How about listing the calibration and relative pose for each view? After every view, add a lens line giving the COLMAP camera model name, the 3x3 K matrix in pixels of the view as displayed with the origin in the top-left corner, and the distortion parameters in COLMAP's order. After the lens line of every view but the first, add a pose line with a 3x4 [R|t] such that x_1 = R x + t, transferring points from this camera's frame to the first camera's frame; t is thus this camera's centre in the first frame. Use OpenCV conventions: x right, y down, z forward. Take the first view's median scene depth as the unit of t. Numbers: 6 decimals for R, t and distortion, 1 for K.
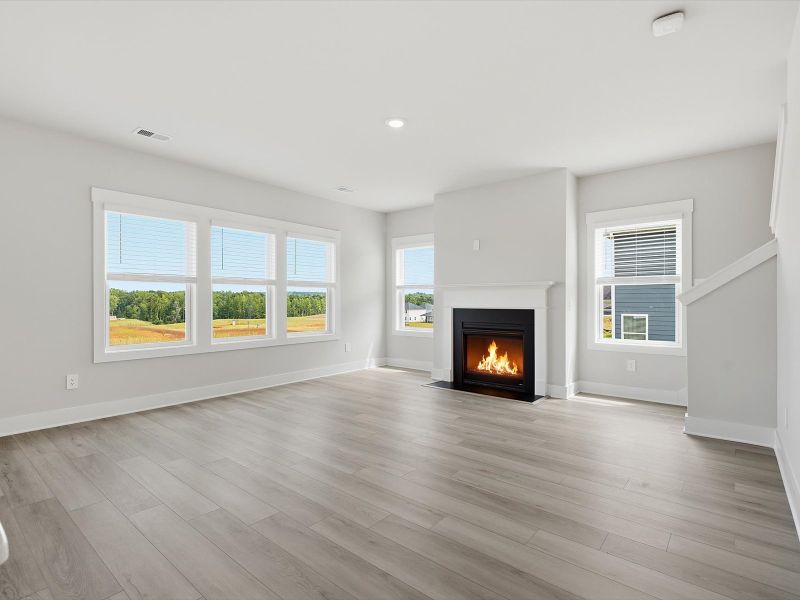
lens RADIAL K [[402.9, 0, 400.0], [0, 402.9, 300.0], [0, 0, 1]] dist [0.000997, -0.000116]
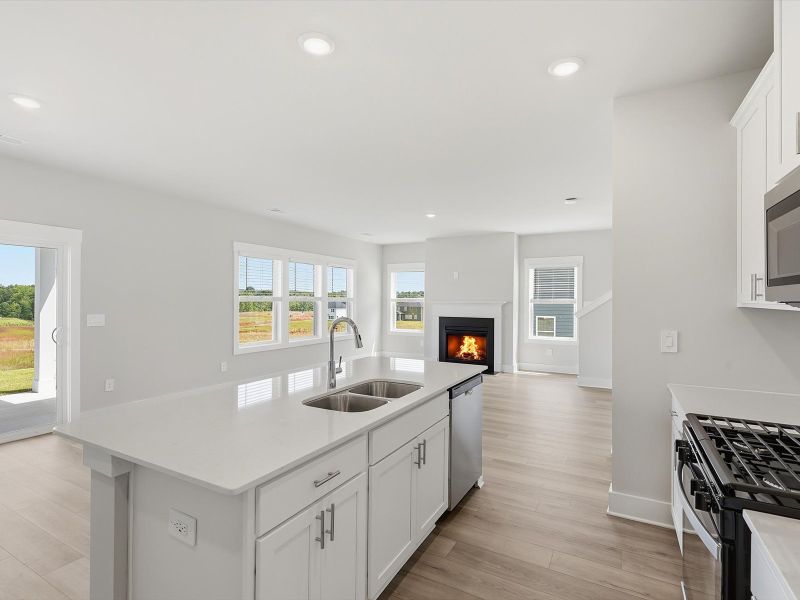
lens RADIAL K [[402.9, 0, 400.0], [0, 402.9, 300.0], [0, 0, 1]] dist [0.000997, -0.000116]
pose [[0.981559, 0.007352, 0.191017, -0.332325], [-0.008299, 0.999957, 0.004159, -0.051263], [-0.190978, -0.005667, 0.981578, -0.488320]]
